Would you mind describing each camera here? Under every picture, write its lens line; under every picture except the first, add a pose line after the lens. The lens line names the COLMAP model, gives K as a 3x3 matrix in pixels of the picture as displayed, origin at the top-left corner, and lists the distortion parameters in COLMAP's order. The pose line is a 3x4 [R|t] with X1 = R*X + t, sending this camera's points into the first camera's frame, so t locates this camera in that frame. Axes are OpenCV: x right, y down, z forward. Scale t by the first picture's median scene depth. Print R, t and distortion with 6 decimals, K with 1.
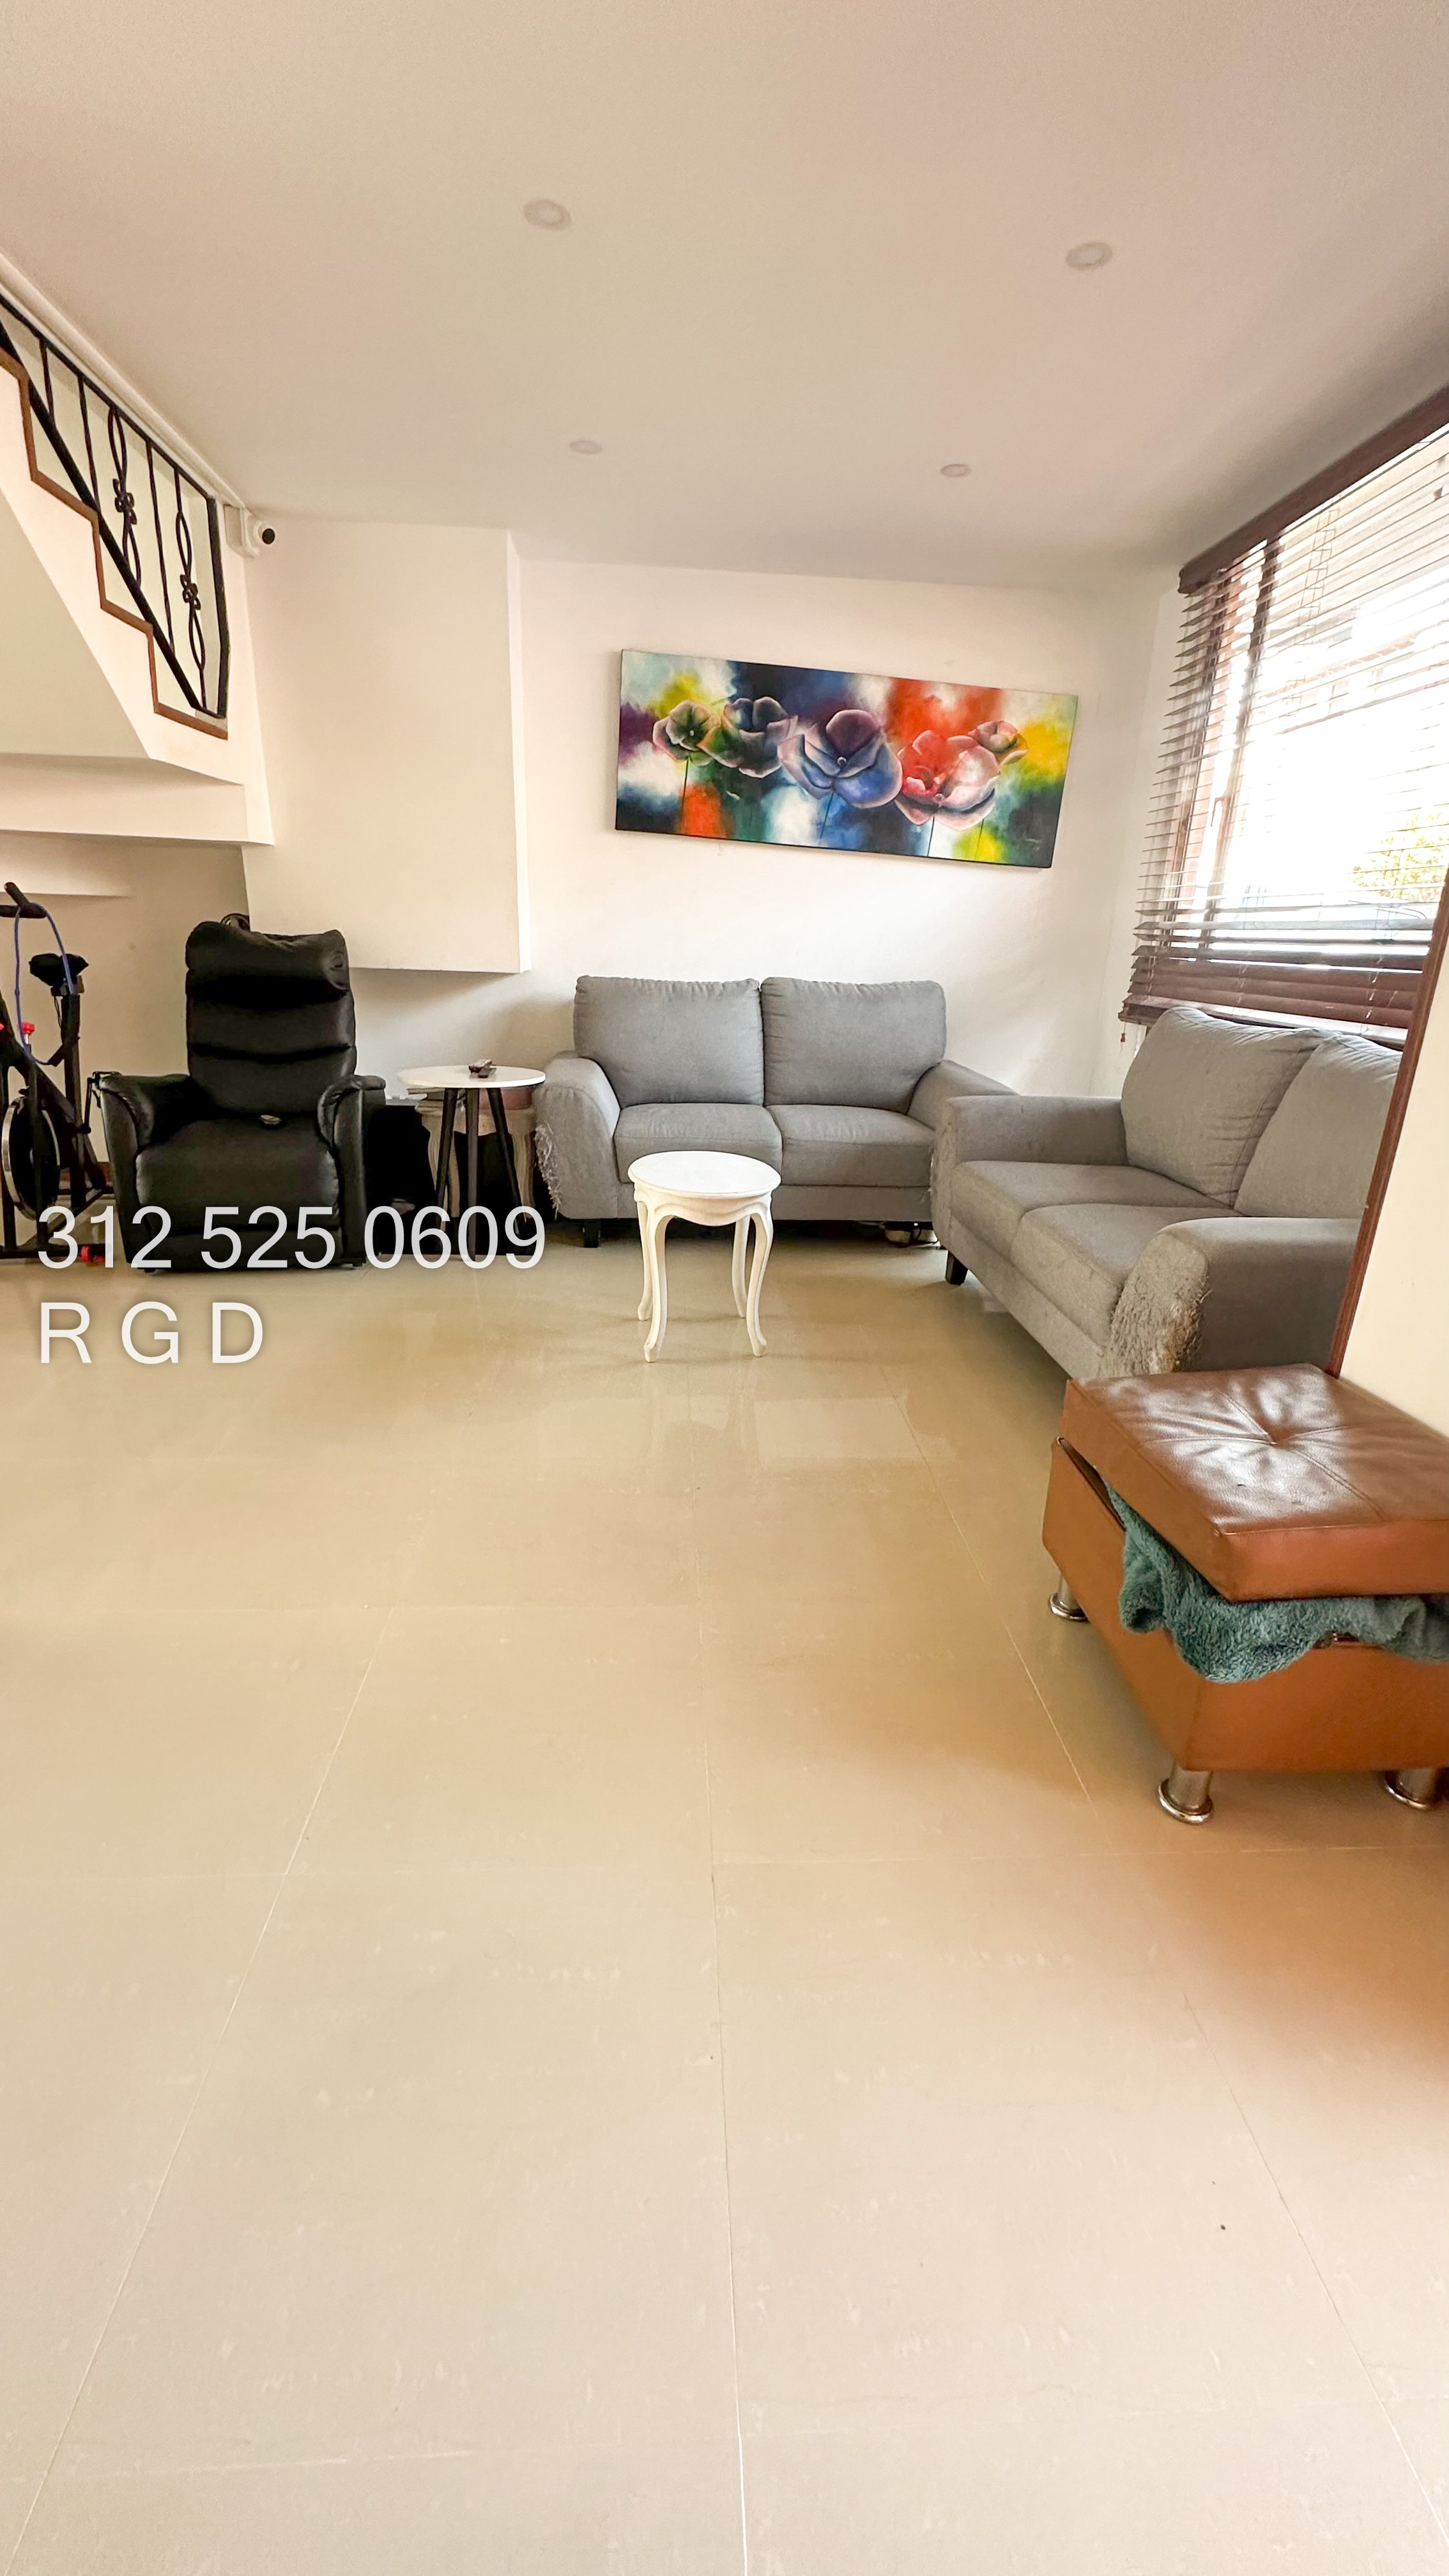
lens RADIAL K [[1022.1, 0, 733.7], [0, 1022.1, 1287.3], [0, 0, 1]] dist [-0.001644, -0.001168]
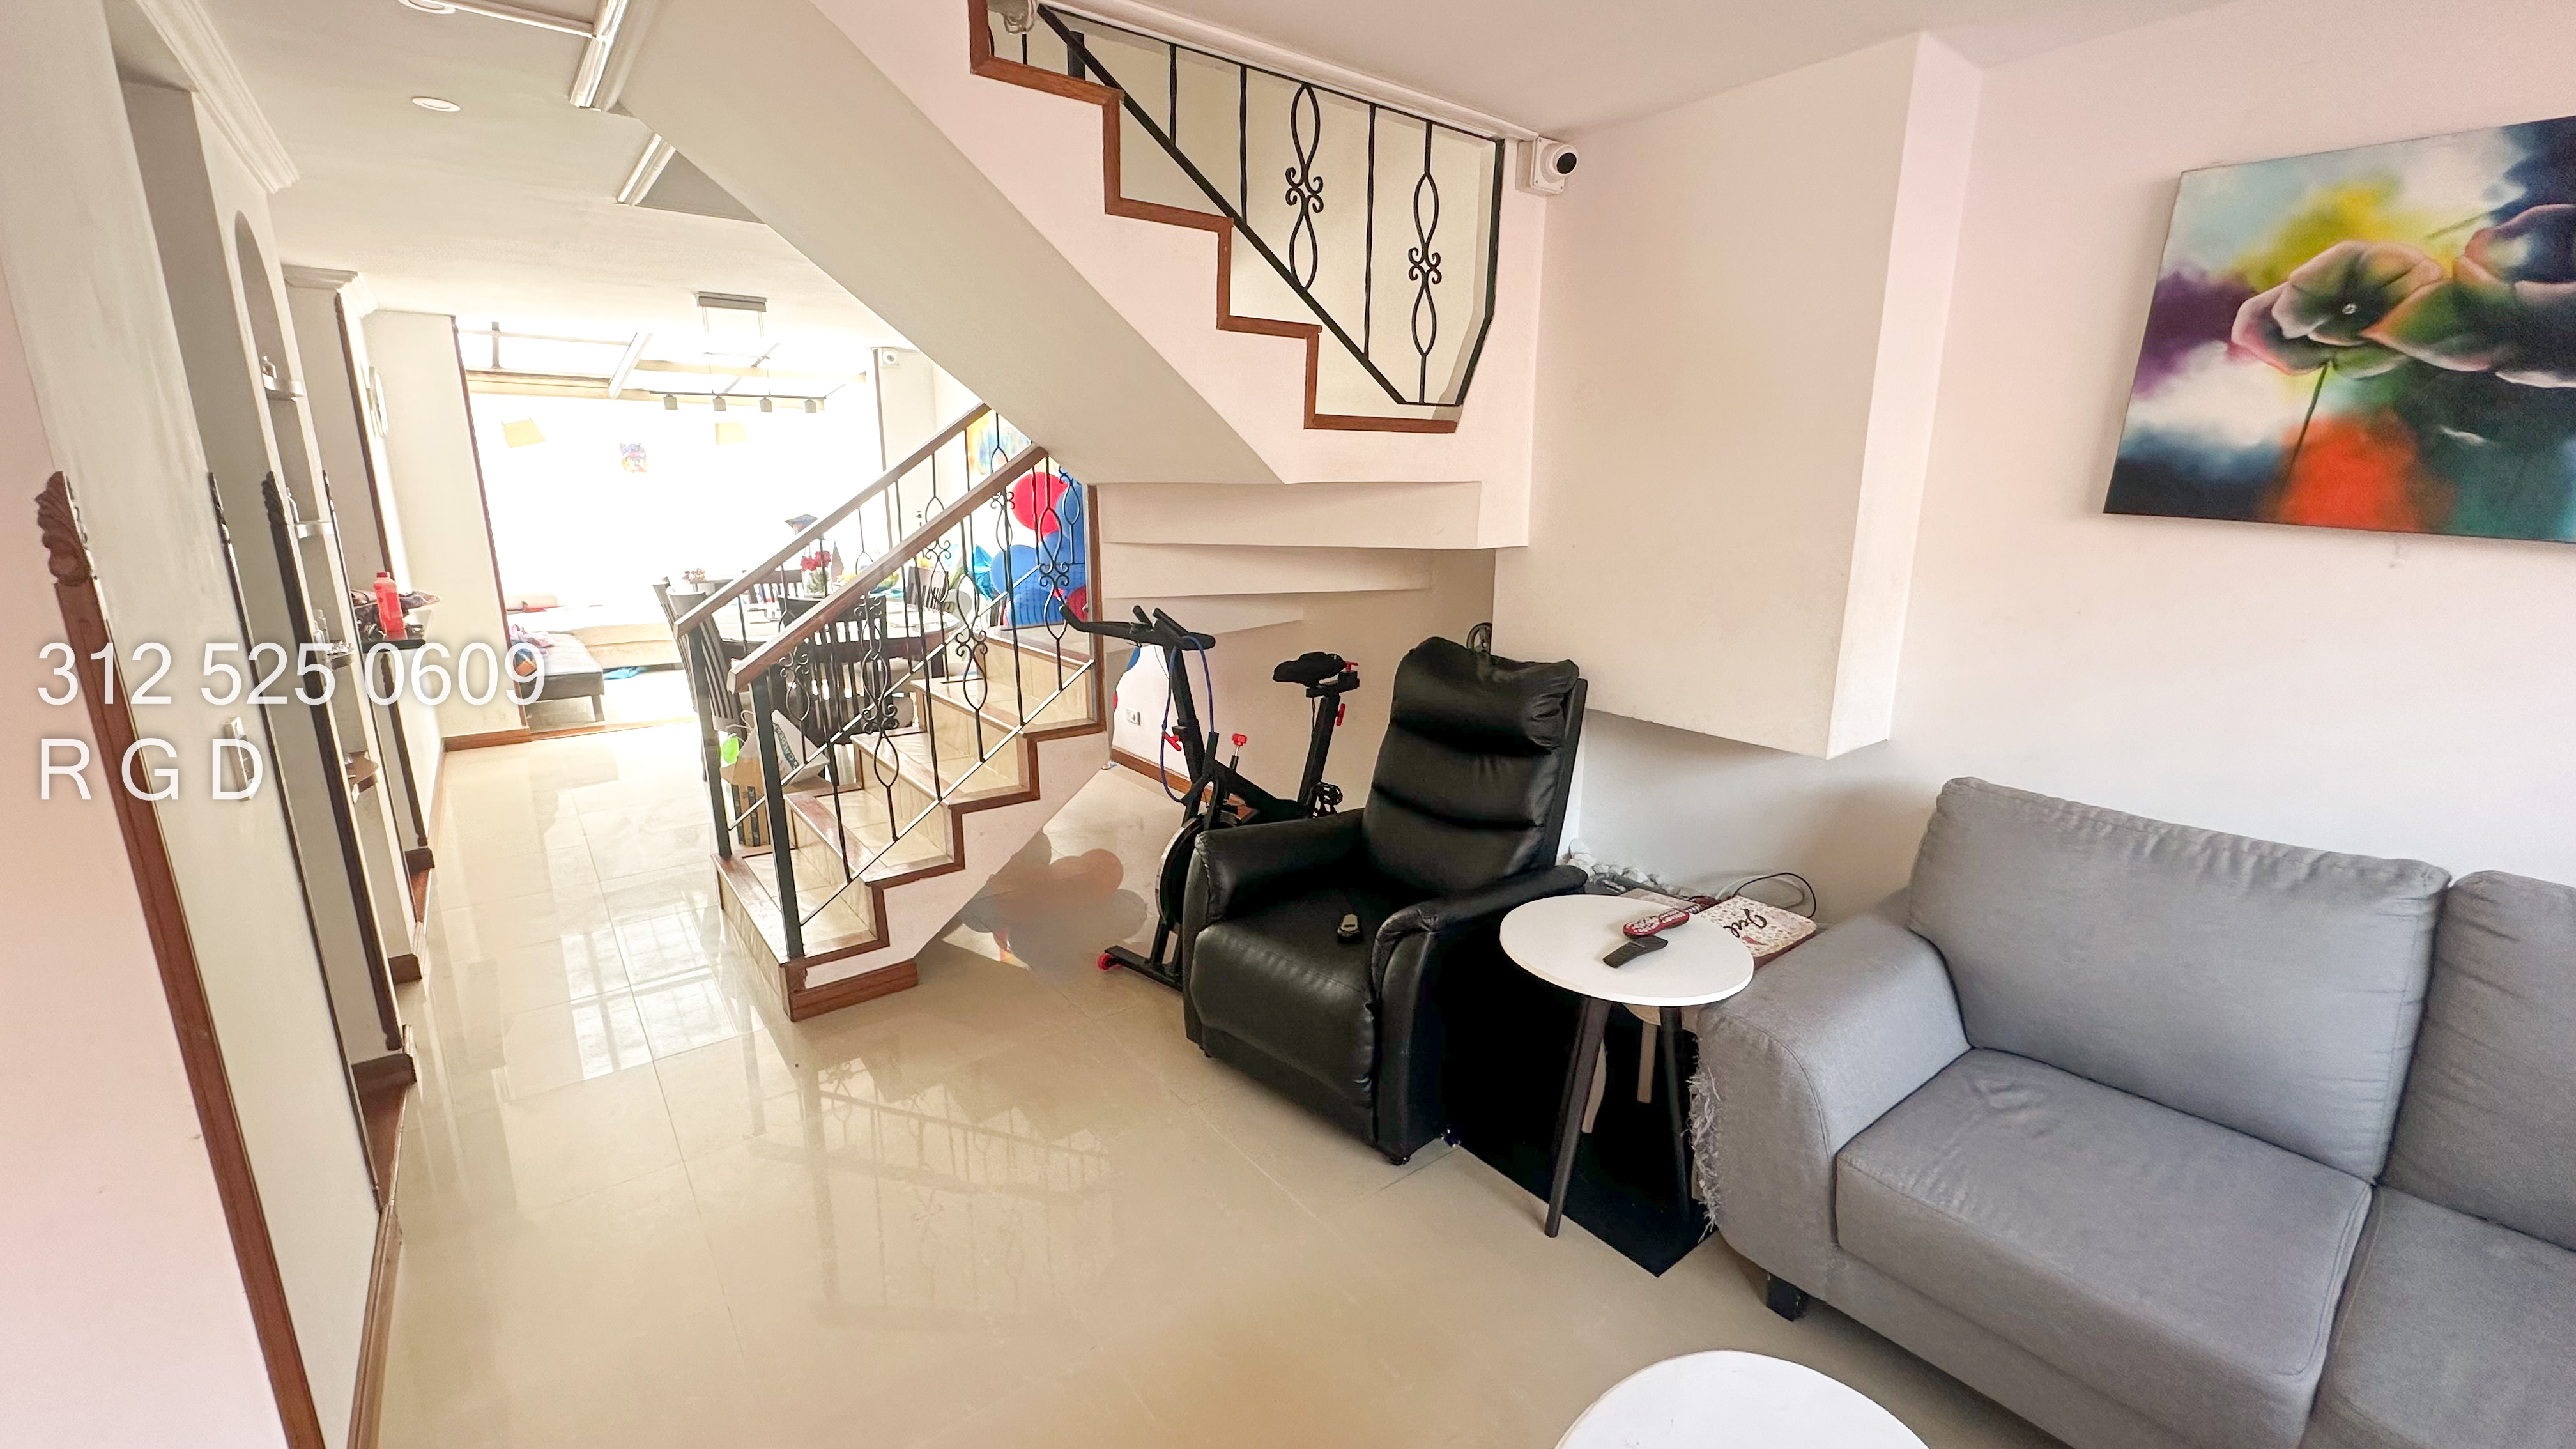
lens RADIAL K [[1022.1, 0, 1293.3], [0, 1022.1, 740.3], [0, 0, 1]] dist [-0.001644, -0.001168]
pose [[0.569107, 0.166199, -0.805292, 0.084363], [-0.265183, 0.964129, 0.011573, -0.247453], [0.778329, 0.206963, 0.592765, 0.423176]]
